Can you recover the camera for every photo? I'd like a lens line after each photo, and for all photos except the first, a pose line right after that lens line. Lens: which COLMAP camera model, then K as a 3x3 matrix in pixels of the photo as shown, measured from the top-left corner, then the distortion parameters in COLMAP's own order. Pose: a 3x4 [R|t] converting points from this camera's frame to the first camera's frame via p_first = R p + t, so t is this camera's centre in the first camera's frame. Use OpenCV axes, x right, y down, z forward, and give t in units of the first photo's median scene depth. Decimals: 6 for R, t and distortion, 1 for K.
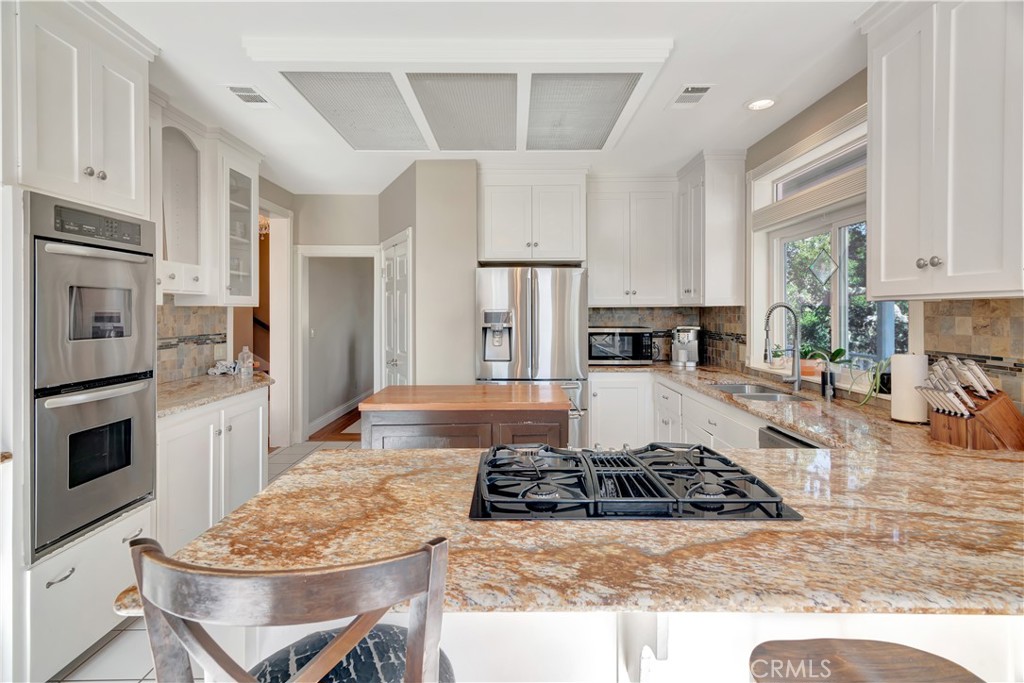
lens RADIAL K [[506.8, 0, 512.1], [0, 506.8, 310.5], [0, 0, 1]] dist [0.019441, 0.000054]
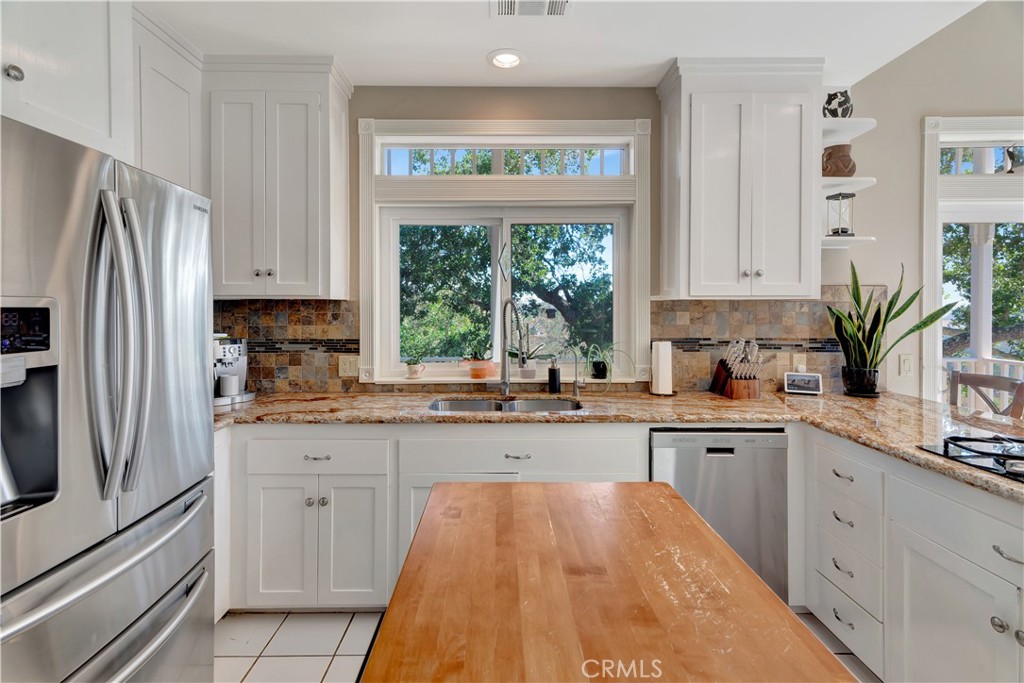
lens RADIAL K [[506.8, 0, 512.1], [0, 506.8, 310.5], [0, 0, 1]] dist [0.019441, 0.000054]
pose [[-0.004982, -0.004936, 0.999975, -0.513736], [-0.002620, 0.999984, 0.004923, 0.002680], [-0.999984, -0.002595, -0.004995, 1.476717]]
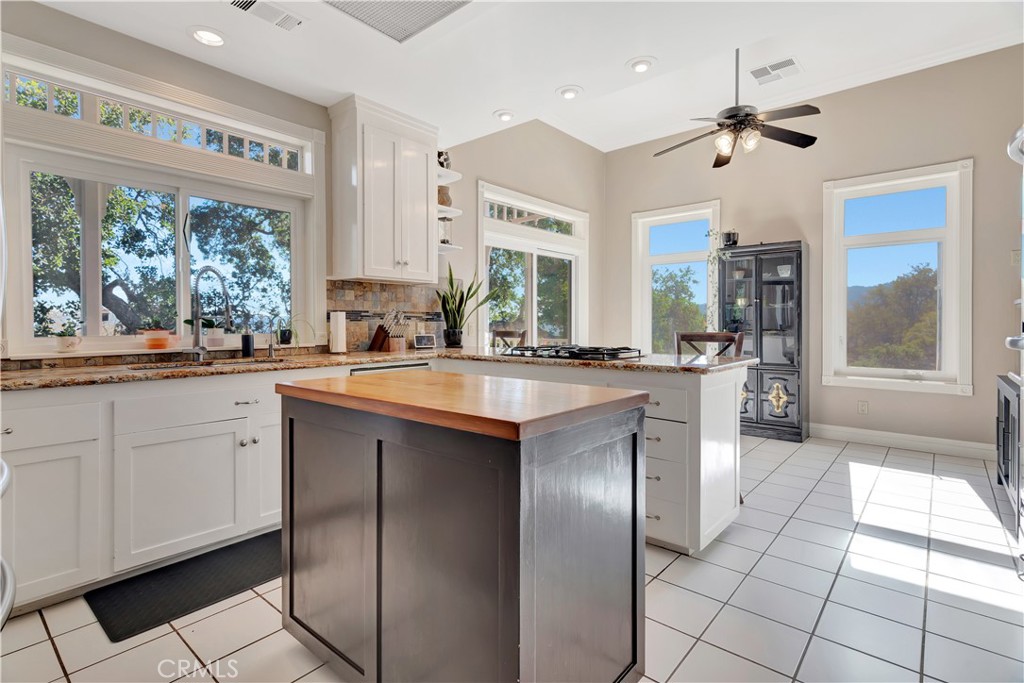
lens RADIAL K [[500.1, 0, 512.0], [0, 500.1, 341.5], [0, 0, 1]] dist [0.013442, 0.000109]
pose [[-0.760292, -0.017981, 0.649333, -0.719776], [0.003234, 0.999500, 0.031465, 0.140307], [-0.649574, 0.026023, -0.759853, 1.983511]]
